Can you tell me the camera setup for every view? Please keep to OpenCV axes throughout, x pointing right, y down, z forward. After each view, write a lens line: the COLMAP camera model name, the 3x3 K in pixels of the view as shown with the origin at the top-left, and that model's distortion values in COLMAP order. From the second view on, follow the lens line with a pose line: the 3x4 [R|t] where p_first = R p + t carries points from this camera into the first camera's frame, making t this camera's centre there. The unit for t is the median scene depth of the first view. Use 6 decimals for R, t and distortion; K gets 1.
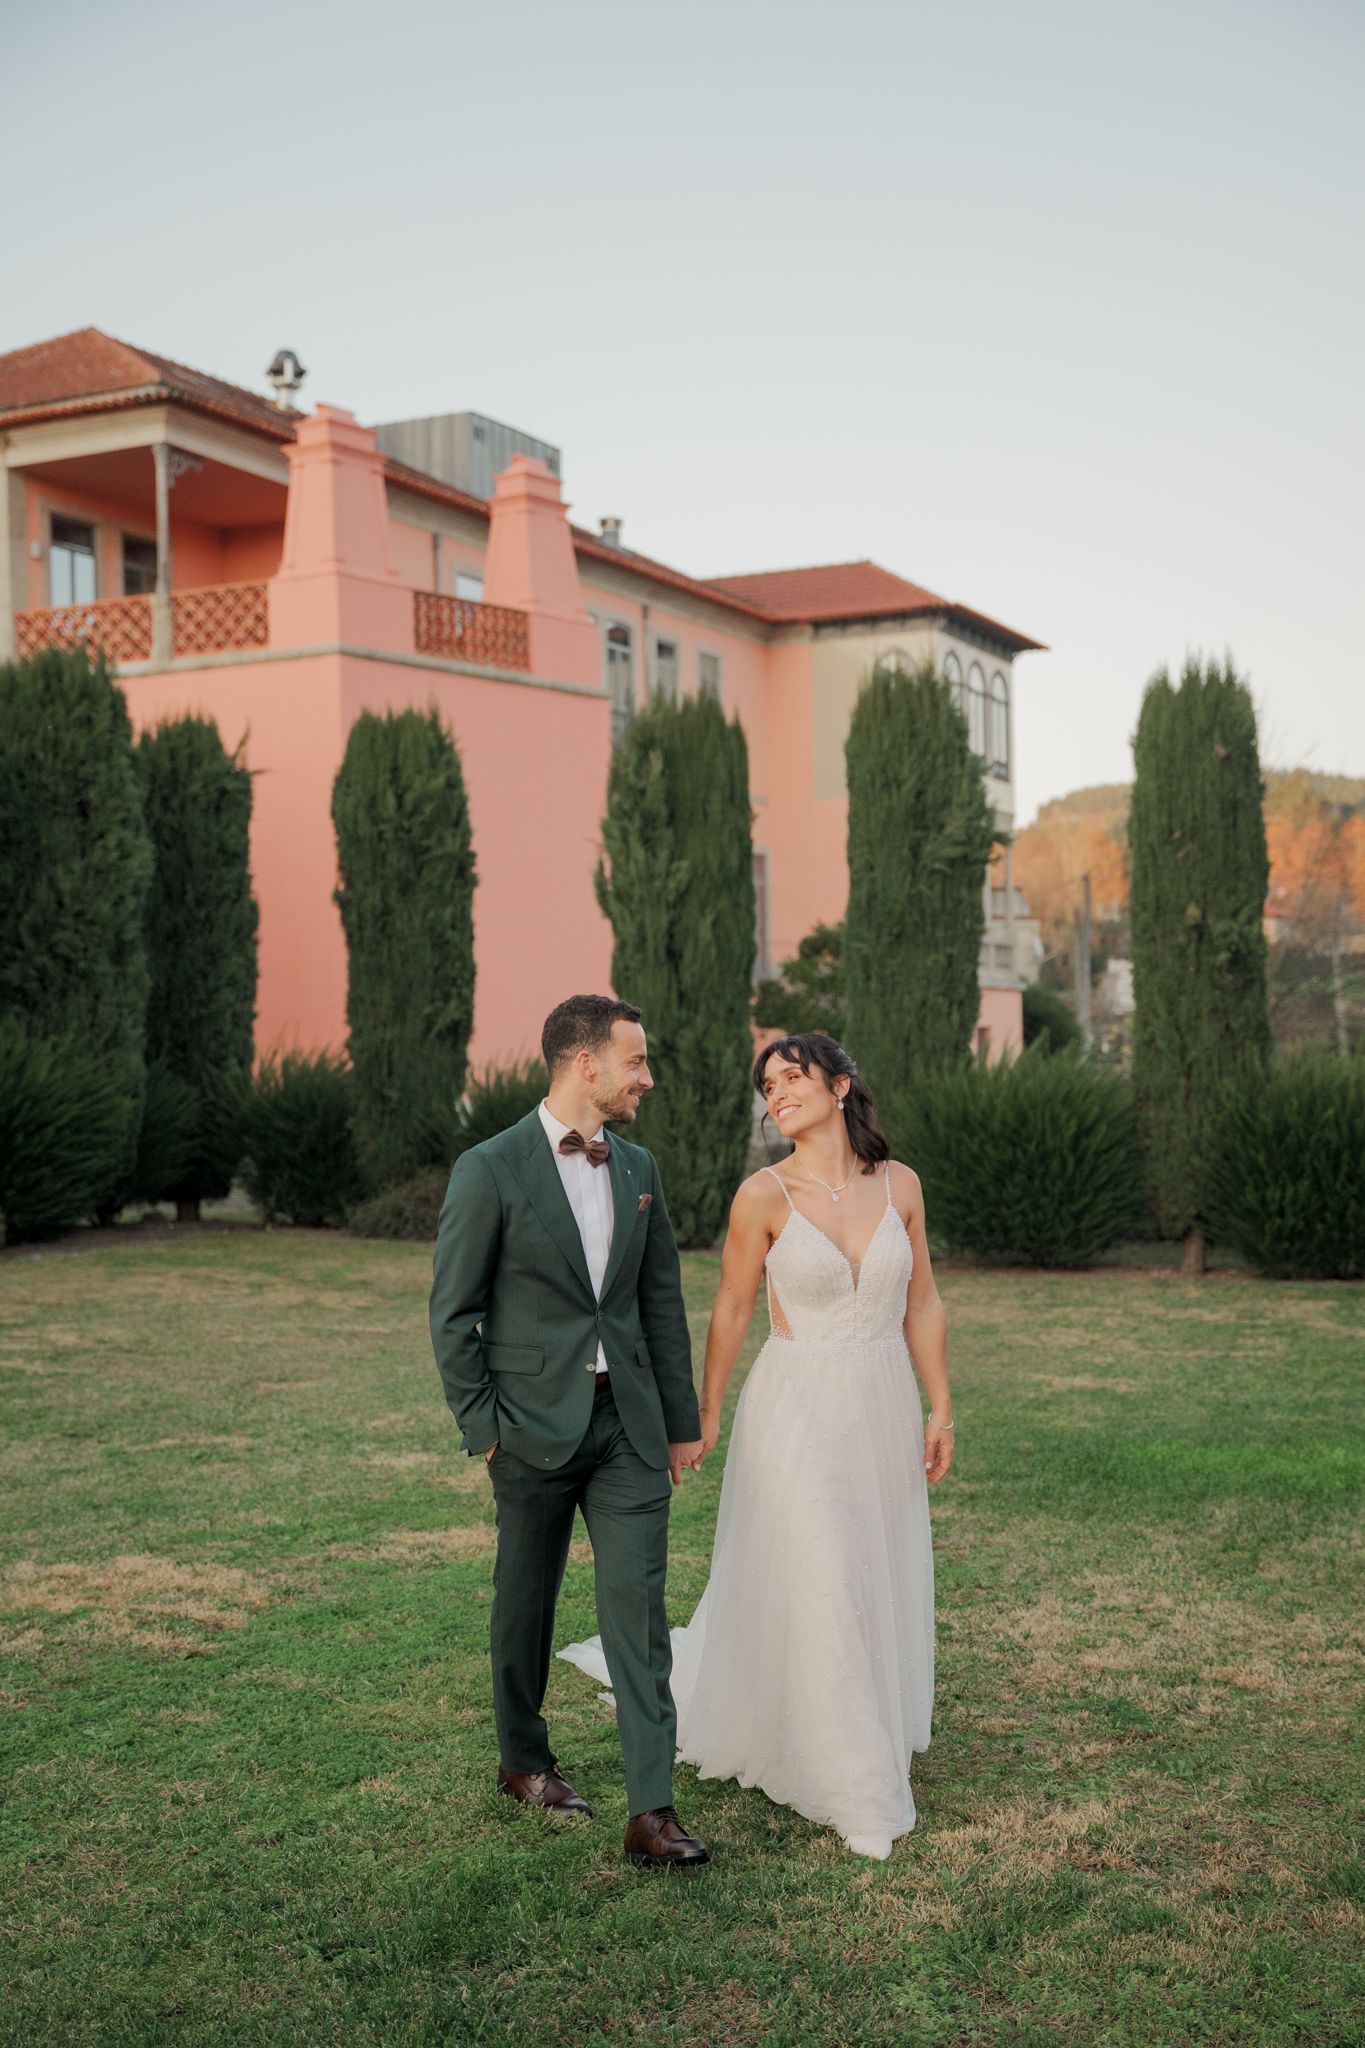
lens RADIAL K [[2436.6, 0, 680.8], [0, 2436.6, 1024.6], [0, 0, 1]] dist [-0.093450, 0.000000]
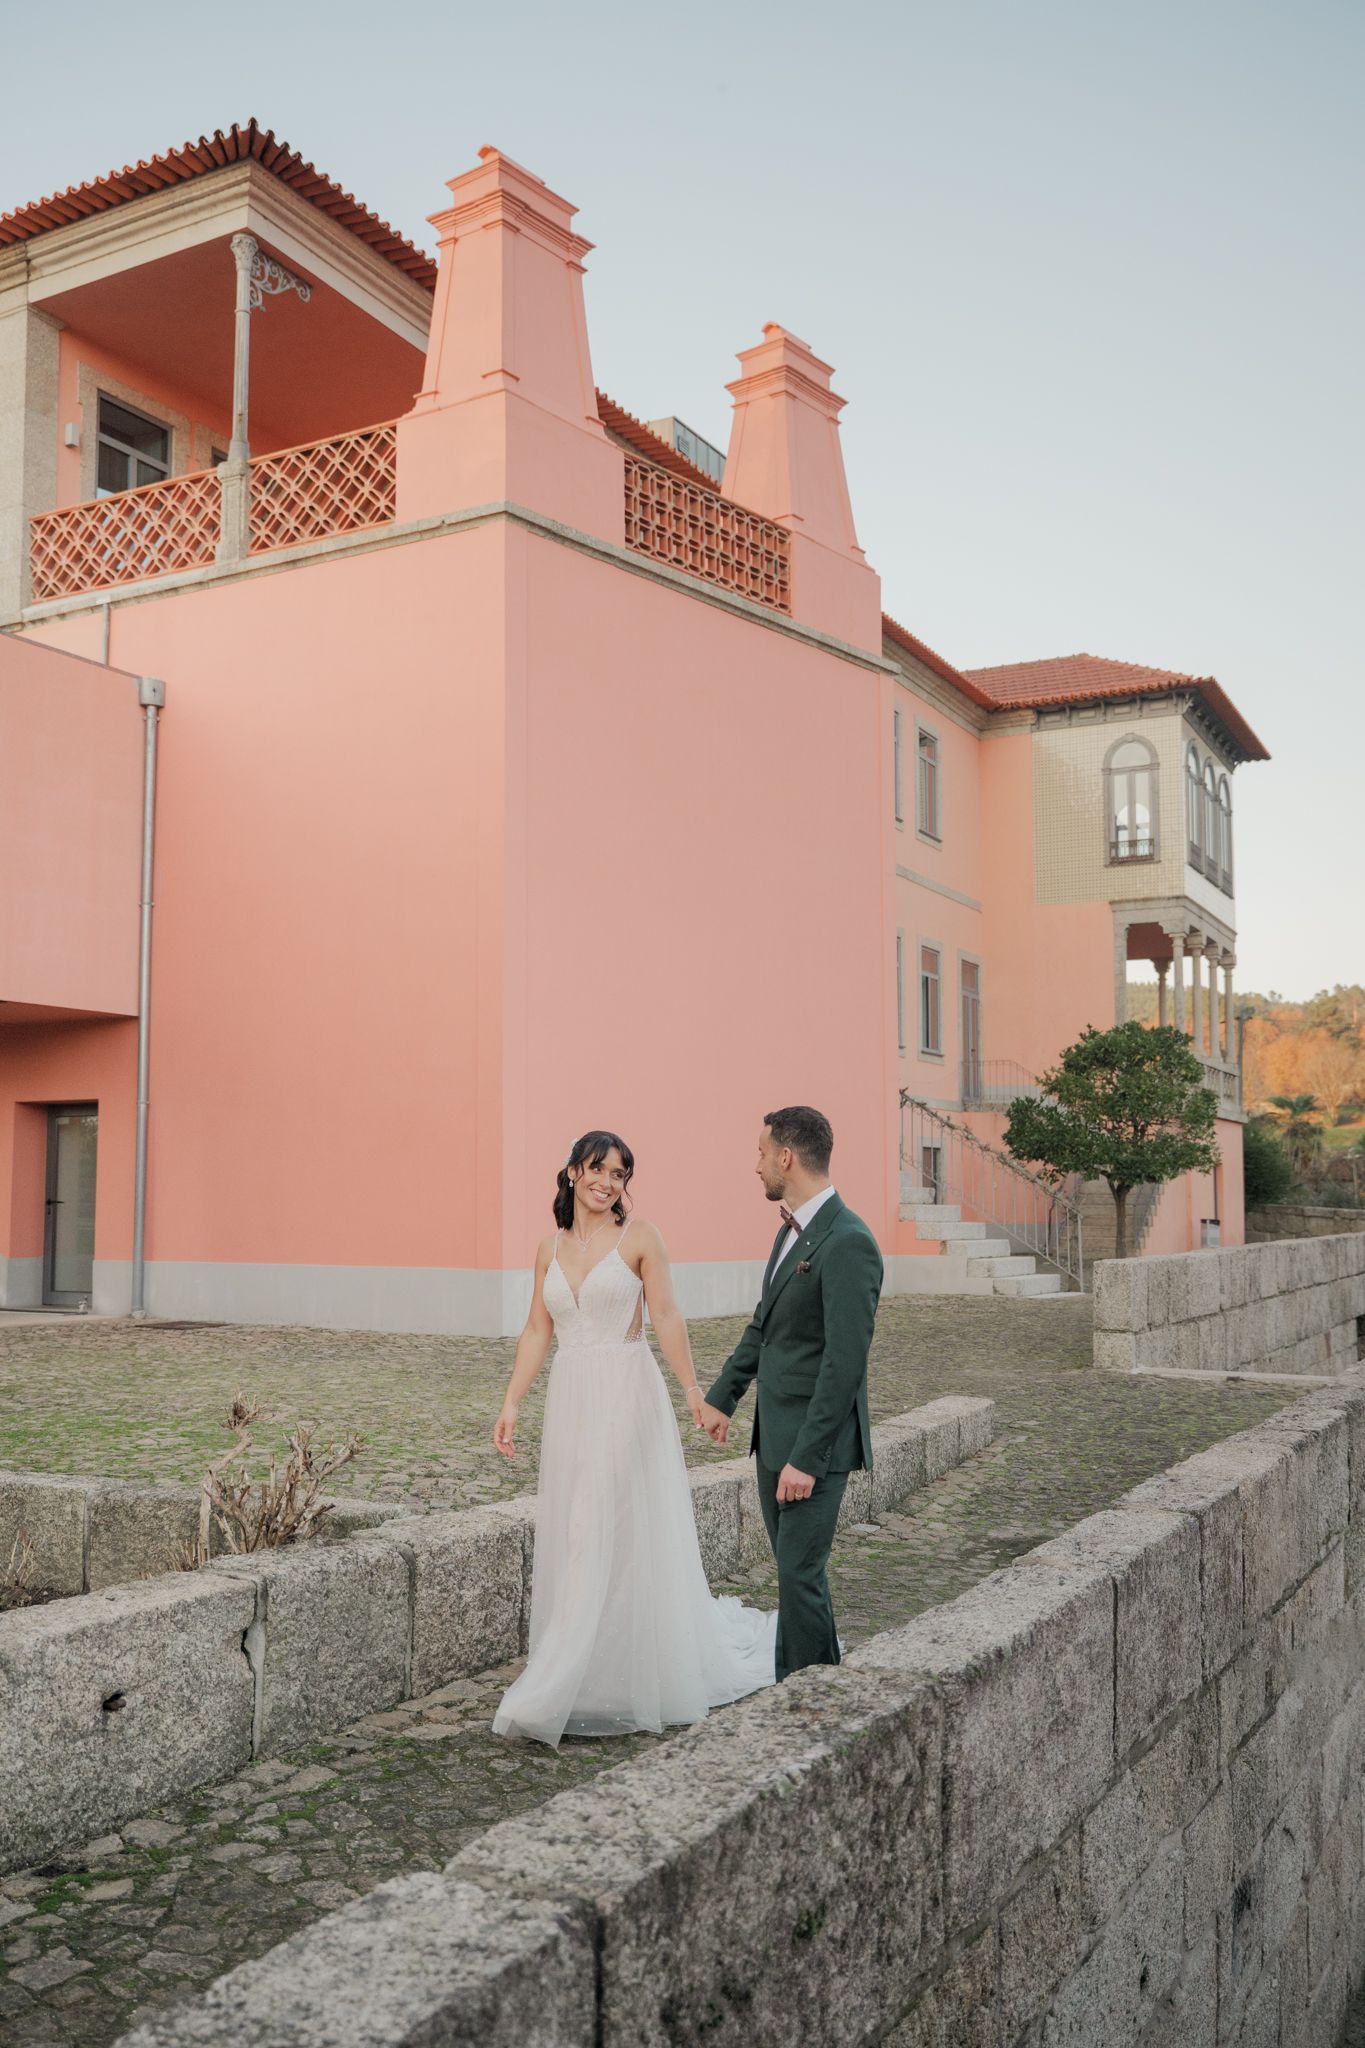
lens RADIAL K [[1712.4, 0, 690.8], [0, 1712.4, 1021.3], [0, 0, 1]] dist [-0.001064, 0.001301]
pose [[0.999214, 0.022374, -0.032709, -0.149384], [-0.024893, 0.996584, -0.078747, 0.009293], [0.030835, 0.079500, 0.996358, 1.121119]]
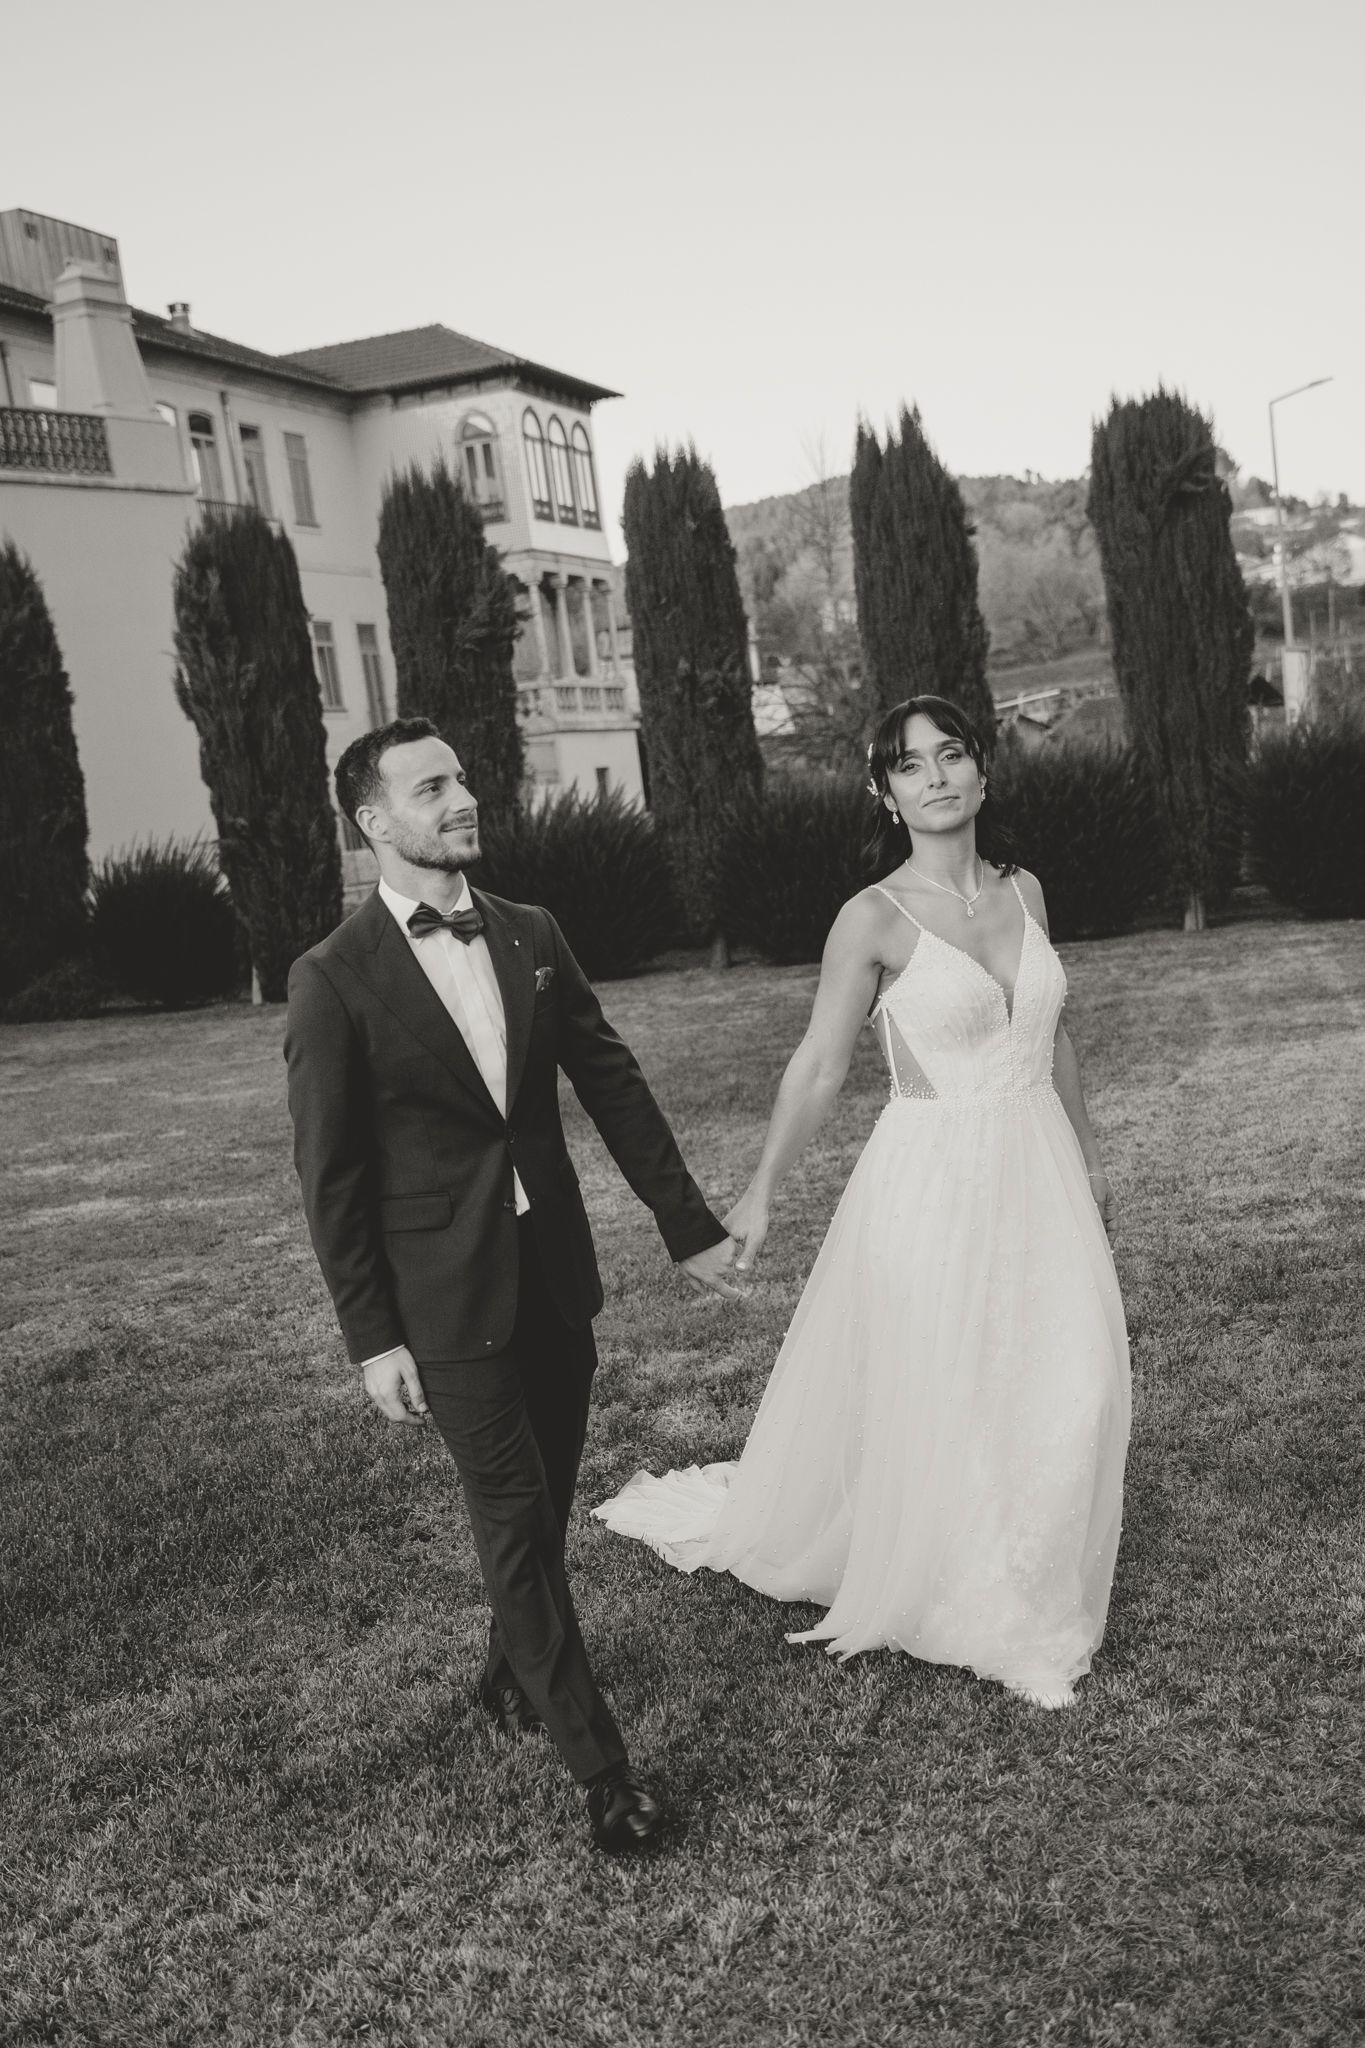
lens RADIAL K [[2388.5, 0, 724.2], [0, 2388.5, 1176.0], [0, 0, 1]] dist [-0.051454, 0.000000]
pose [[0.981902, -0.129323, 0.138364, 0.032677], [0.104395, 0.979140, 0.174317, -0.002665], [-0.158021, -0.156718, 0.974920, -0.156575]]
